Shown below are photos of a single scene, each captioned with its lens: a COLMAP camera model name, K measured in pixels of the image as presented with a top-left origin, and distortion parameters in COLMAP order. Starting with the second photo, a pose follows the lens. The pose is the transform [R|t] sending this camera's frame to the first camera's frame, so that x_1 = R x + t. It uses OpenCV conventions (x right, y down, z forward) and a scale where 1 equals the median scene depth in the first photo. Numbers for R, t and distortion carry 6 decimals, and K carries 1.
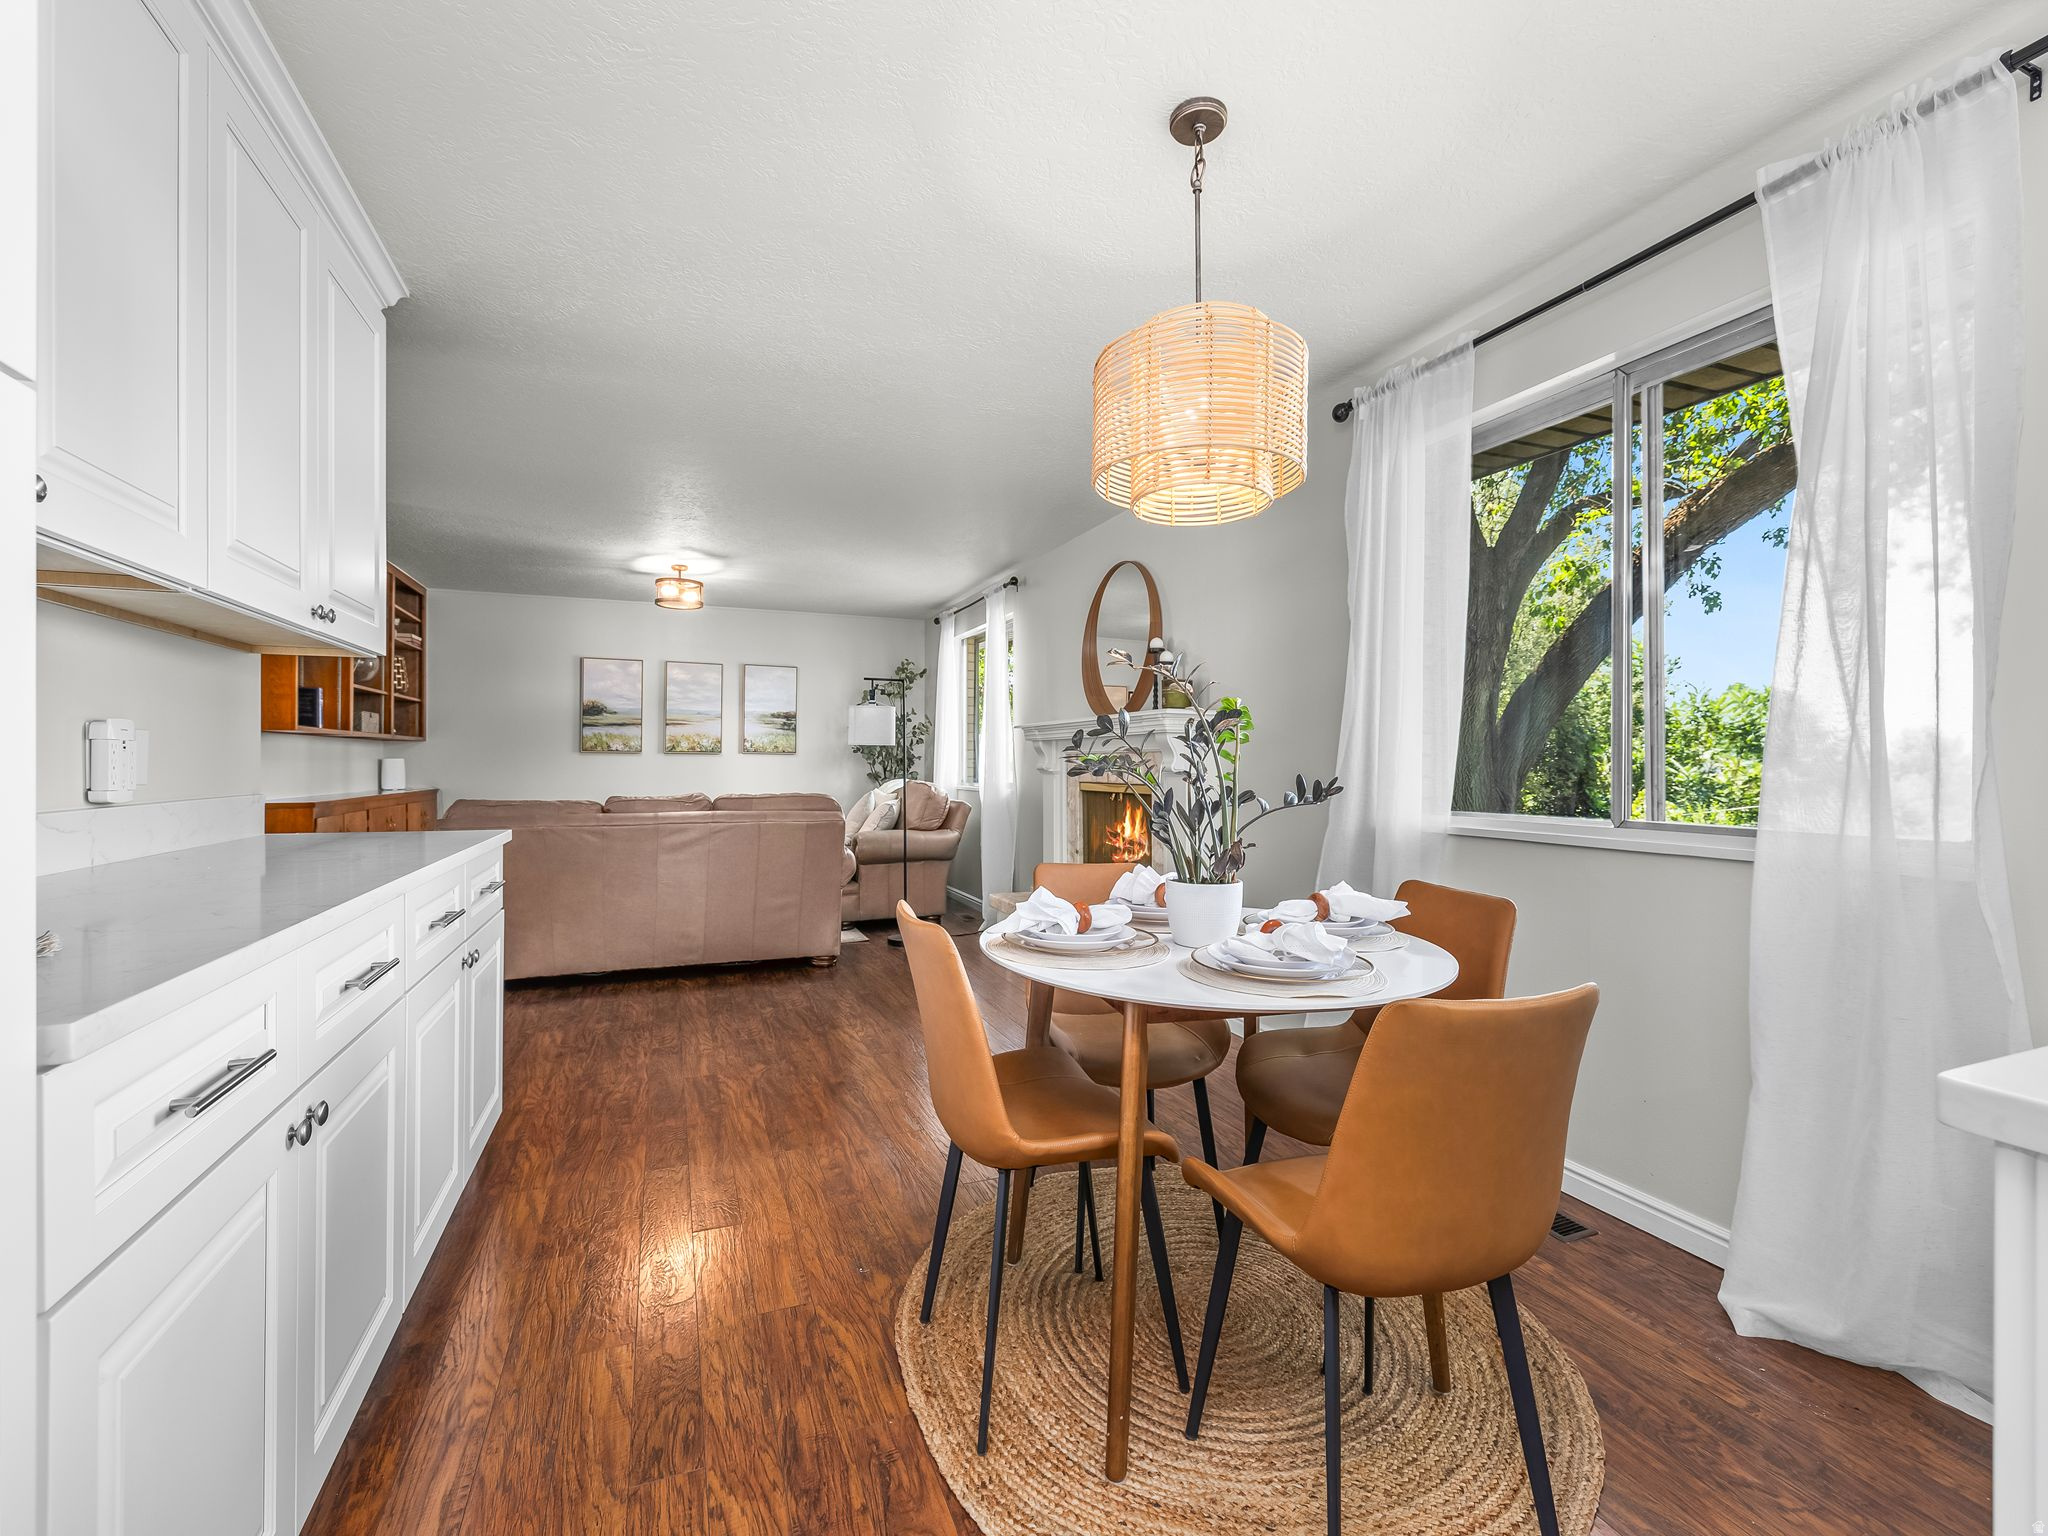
lens RADIAL K [[858.4, 0, 998.2], [0, 858.4, 762.3], [0, 0, 1]] dist [0.000505, -0.000075]
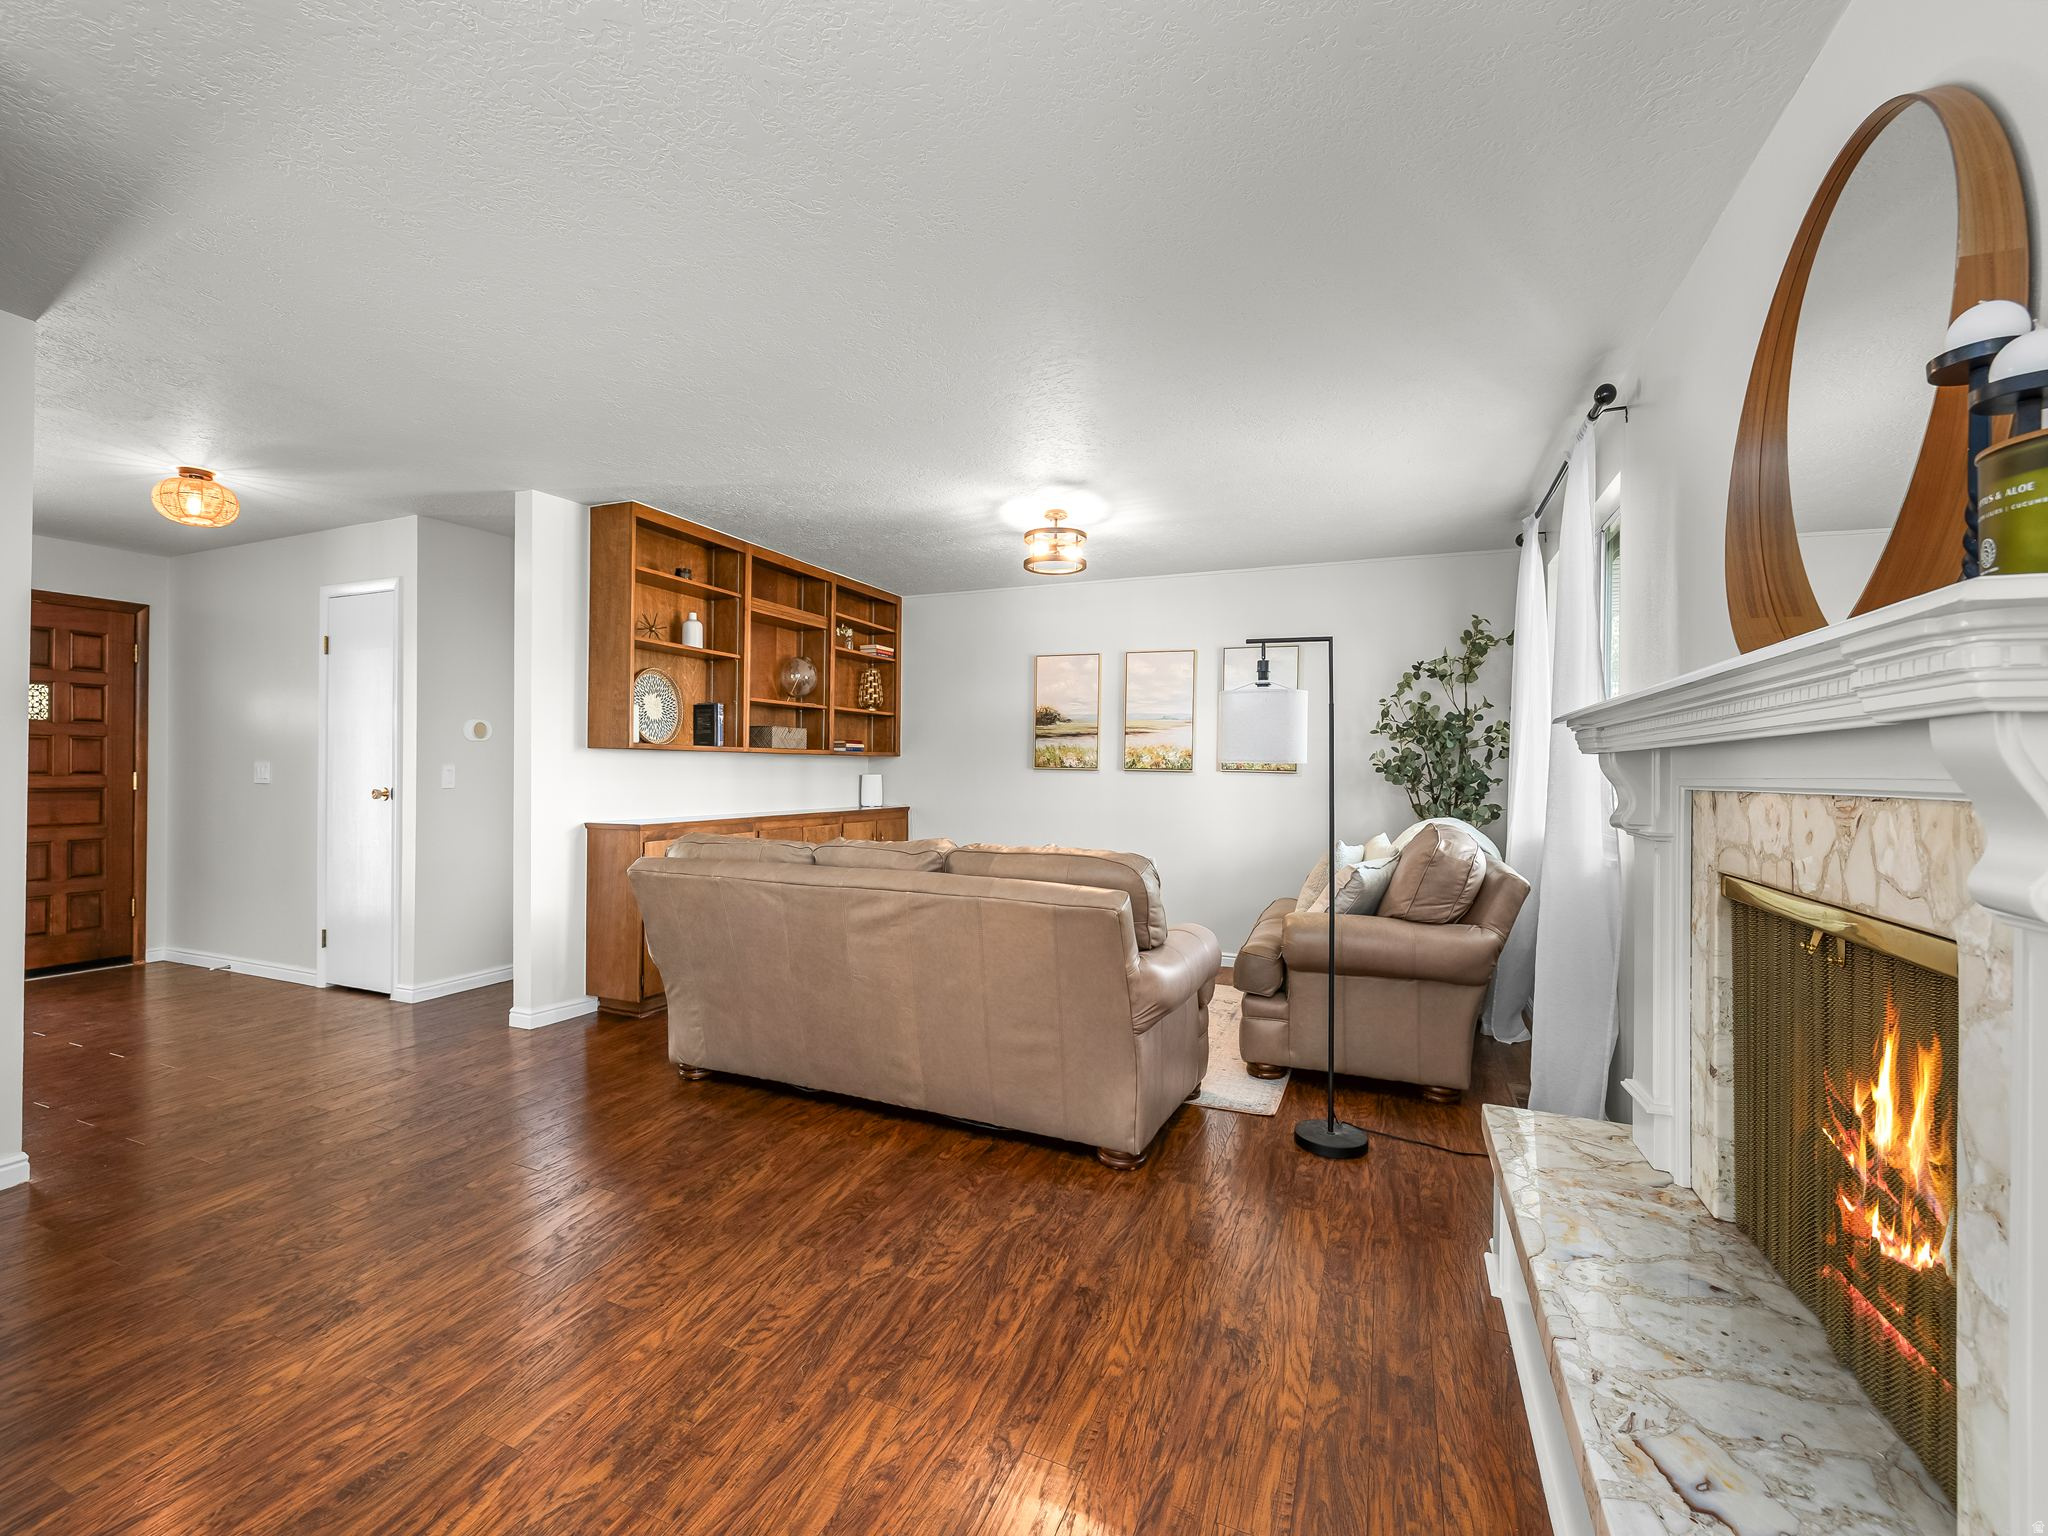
lens RADIAL K [[870.7, 0, 1013.1], [0, 870.7, 769.9], [0, 0, 1]] dist [0.000965, 0.000150]
pose [[0.718031, 0.008611, -0.695958, 0.141941], [-0.011578, 0.999933, 0.000427, -0.016586], [0.695915, 0.007751, 0.718082, 0.576012]]
